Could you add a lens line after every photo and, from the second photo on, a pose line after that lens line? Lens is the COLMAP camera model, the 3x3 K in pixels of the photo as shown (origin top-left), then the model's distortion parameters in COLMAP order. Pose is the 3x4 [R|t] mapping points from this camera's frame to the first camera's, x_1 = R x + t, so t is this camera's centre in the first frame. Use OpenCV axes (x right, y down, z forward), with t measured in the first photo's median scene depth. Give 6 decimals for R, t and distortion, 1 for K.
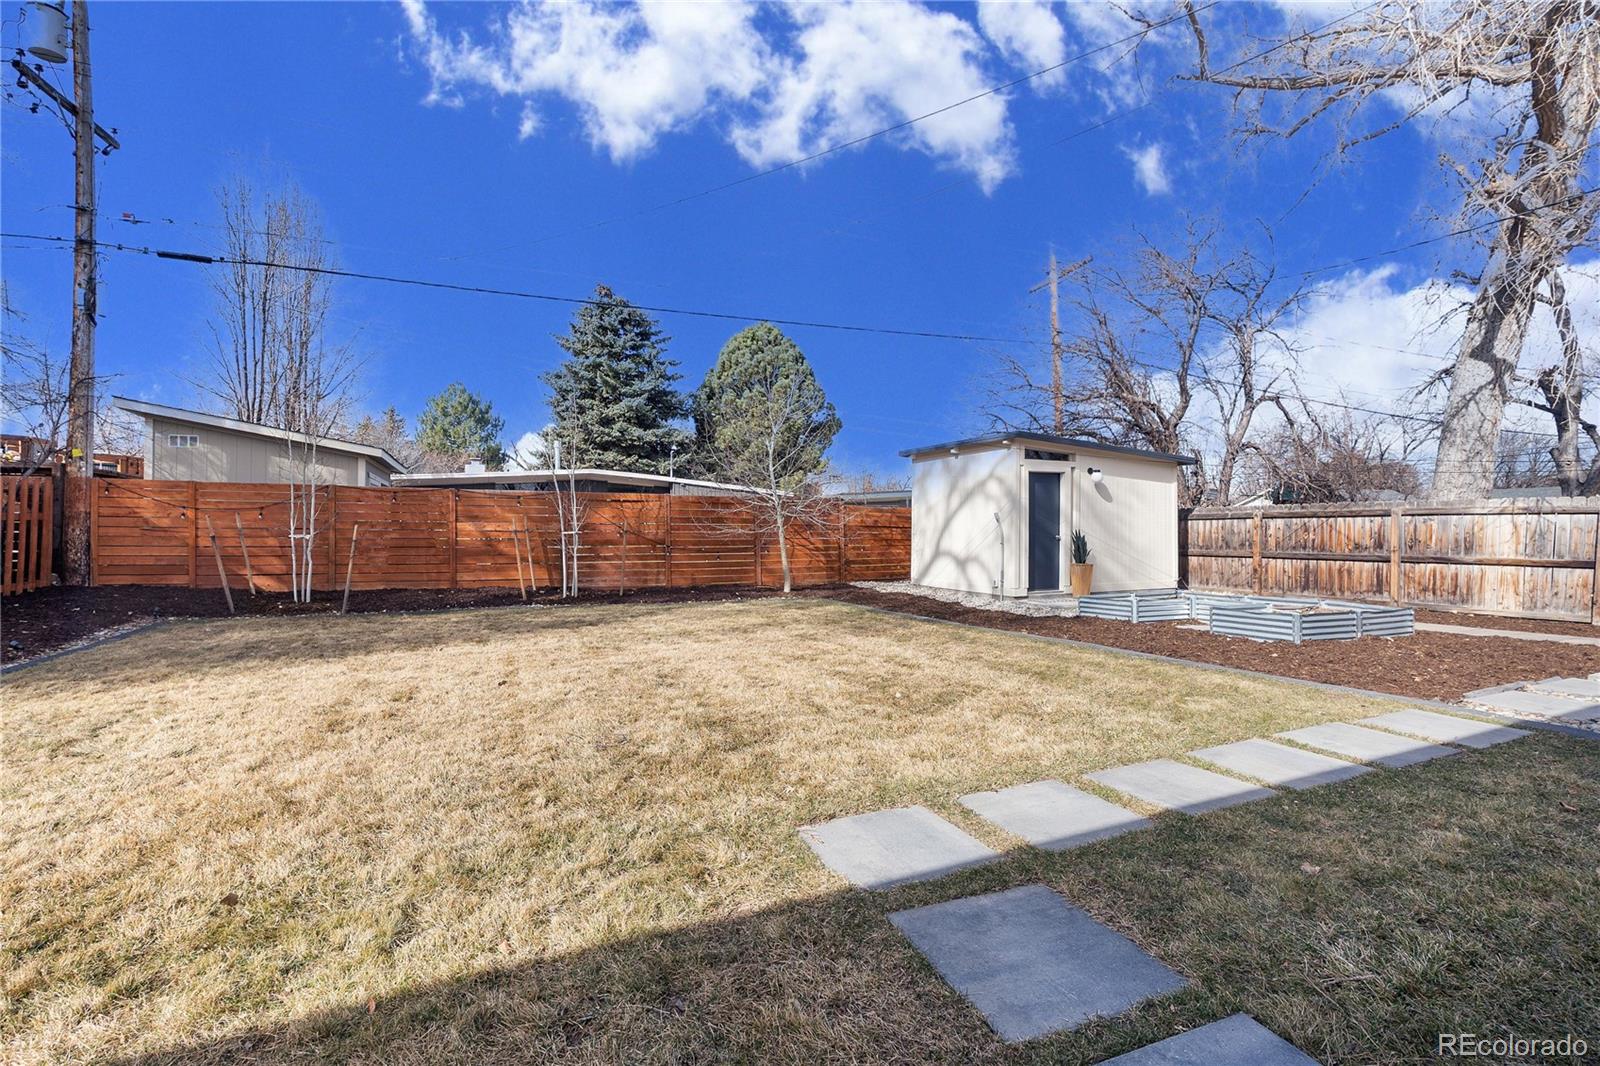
lens RADIAL K [[727.1, 0, 800.0], [0, 727.1, 533.0], [0, 0, 1]] dist [-0.018710, 0.000337]
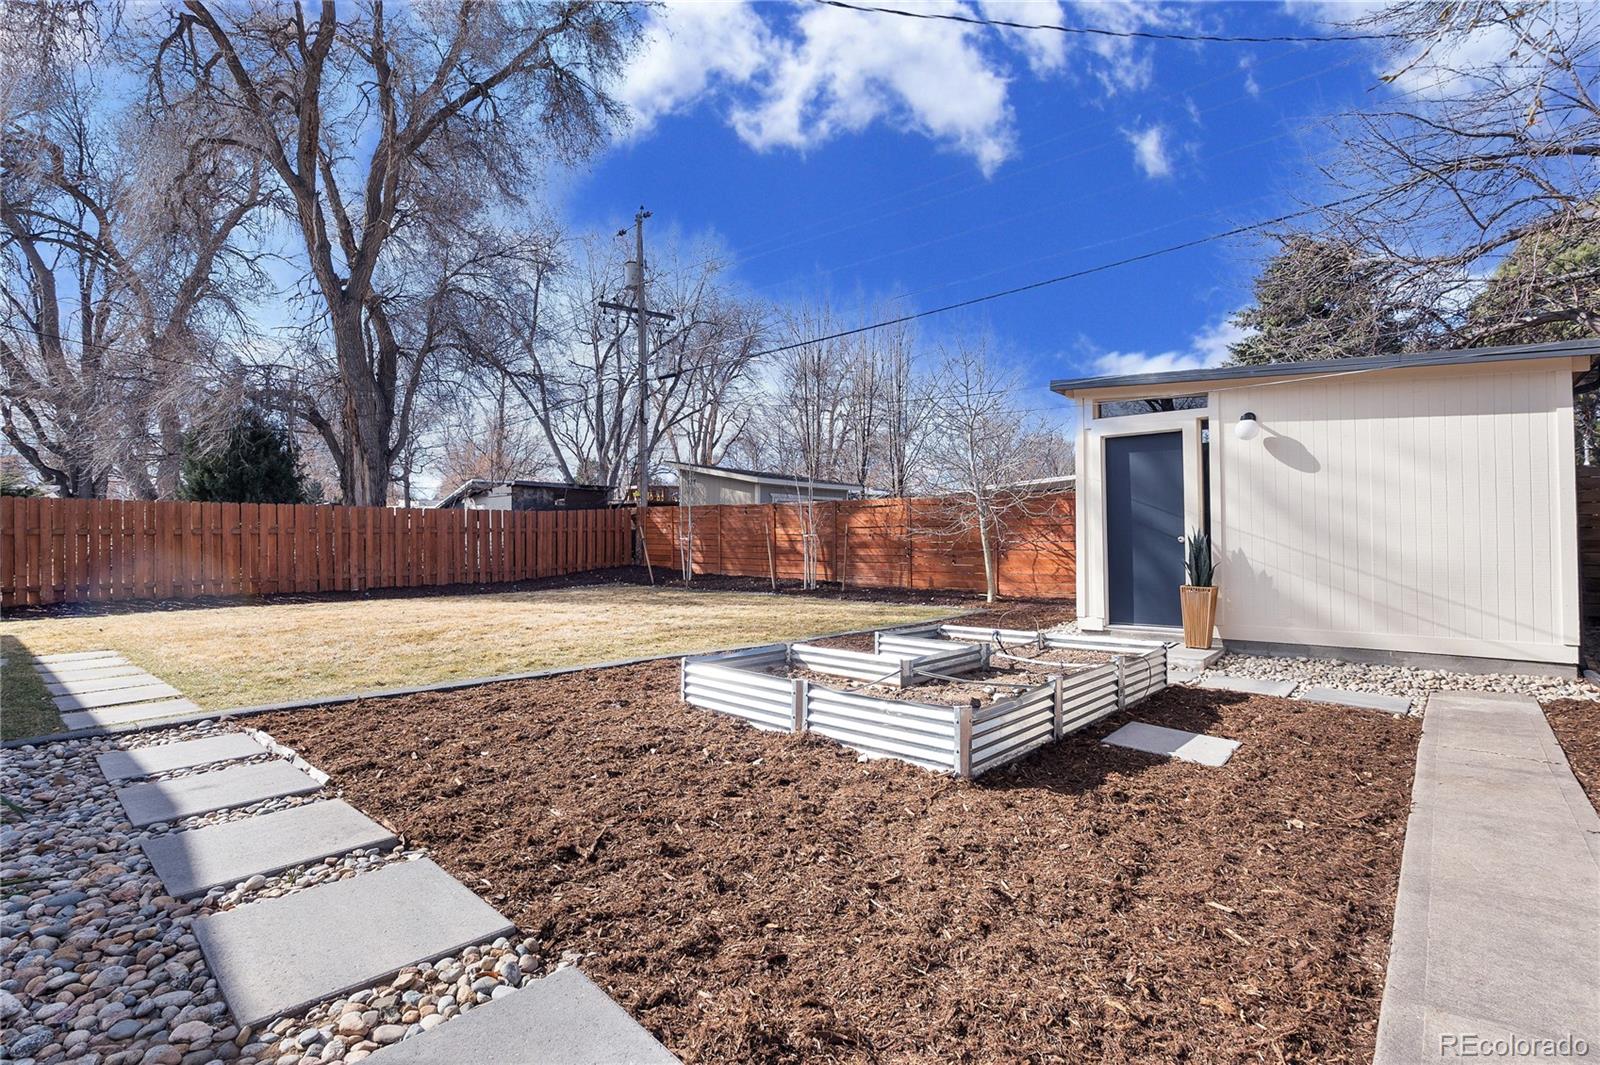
lens RADIAL K [[727.1, 0, 800.0], [0, 727.1, 532.5], [0, 0, 1]] dist [-0.018710, 0.000337]
pose [[0.416434, -0.008450, -0.909127, 0.761116], [-0.012031, 0.999818, -0.014804, 0.012666], [0.909086, 0.017102, 0.416257, 0.469454]]
